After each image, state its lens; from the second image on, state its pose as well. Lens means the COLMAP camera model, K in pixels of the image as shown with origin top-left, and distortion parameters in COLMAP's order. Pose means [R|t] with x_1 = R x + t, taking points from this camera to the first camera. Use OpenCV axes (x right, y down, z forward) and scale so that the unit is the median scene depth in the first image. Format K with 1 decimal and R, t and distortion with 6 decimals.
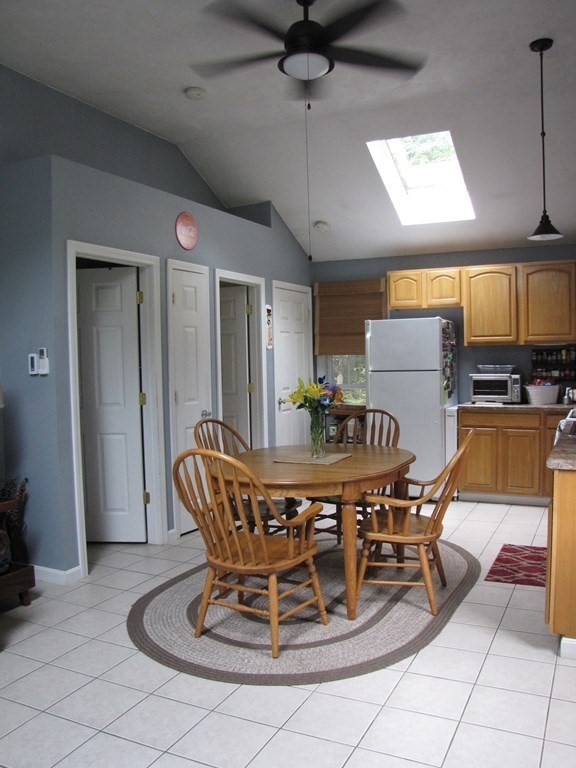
lens RADIAL K [[653.6, 0, 289.5], [0, 653.6, 387.3], [0, 0, 1]] dist [-0.096236, 0.006515]
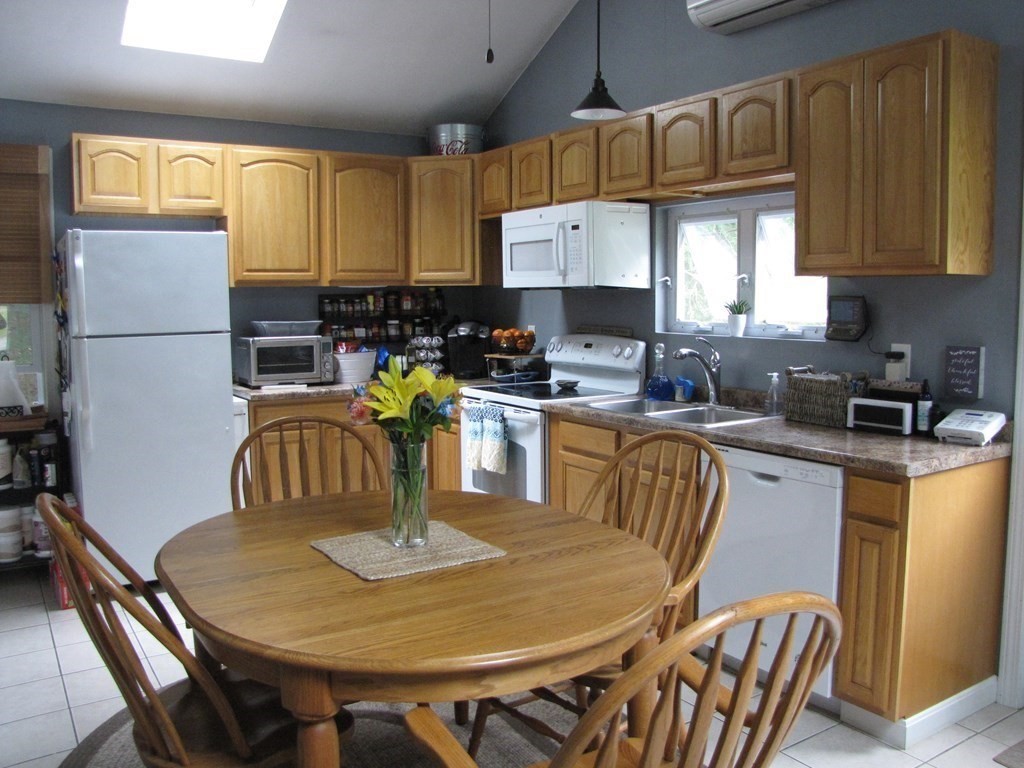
lens RADIAL K [[871.5, 0, 513.1], [0, 871.5, 378.9], [0, 0, 1]] dist [-0.096236, 0.006515]
pose [[0.512879, -0.068312, 0.855739, -0.252535], [0.039691, 0.997650, 0.055852, -0.017785], [-0.857543, 0.005320, 0.514385, 0.426514]]
